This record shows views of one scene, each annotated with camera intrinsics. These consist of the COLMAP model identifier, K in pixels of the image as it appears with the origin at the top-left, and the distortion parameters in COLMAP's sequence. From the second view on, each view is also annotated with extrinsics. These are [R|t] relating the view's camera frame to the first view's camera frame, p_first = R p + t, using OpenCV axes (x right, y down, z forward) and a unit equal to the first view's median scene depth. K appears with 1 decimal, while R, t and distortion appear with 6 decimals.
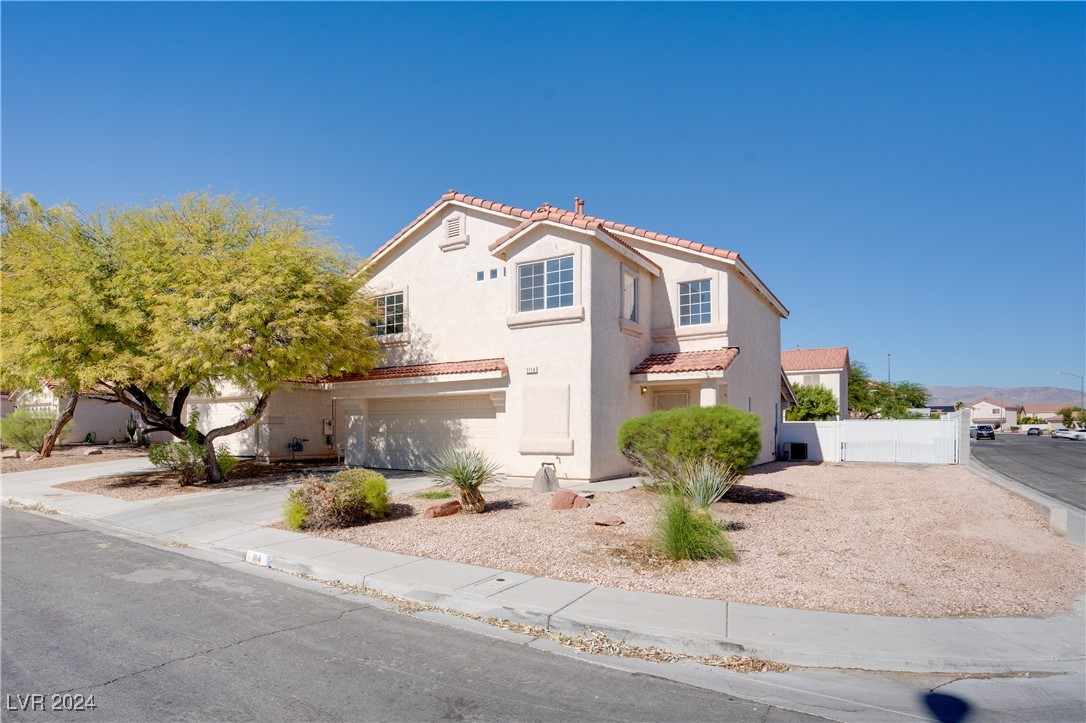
lens RADIAL K [[571.1, 0, 540.6], [0, 571.1, 427.7], [0, 0, 1]] dist [-0.002495, -0.000092]
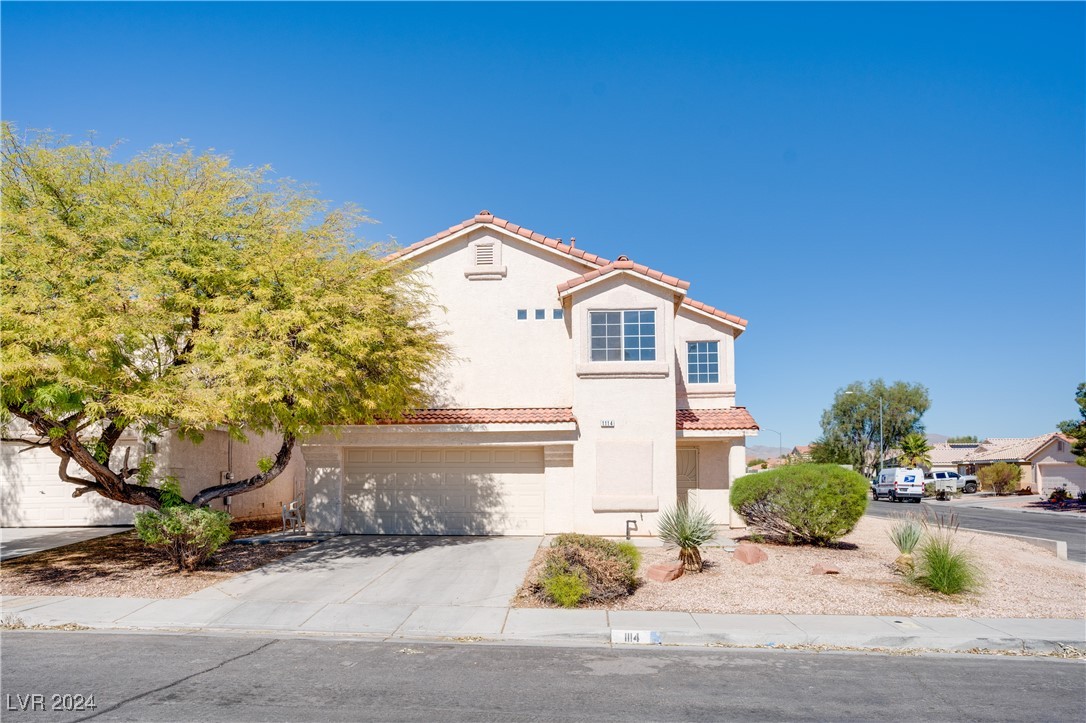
lens RADIAL K [[675.2, 0, 543.0], [0, 675.2, 464.4], [0, 0, 1]] dist [0.019591, -0.000653]
pose [[0.884946, 0.008149, 0.465622, -0.572193], [-0.000476, 0.999862, -0.016595, -0.012664], [-0.465693, 0.014464, 0.884828, 0.049794]]
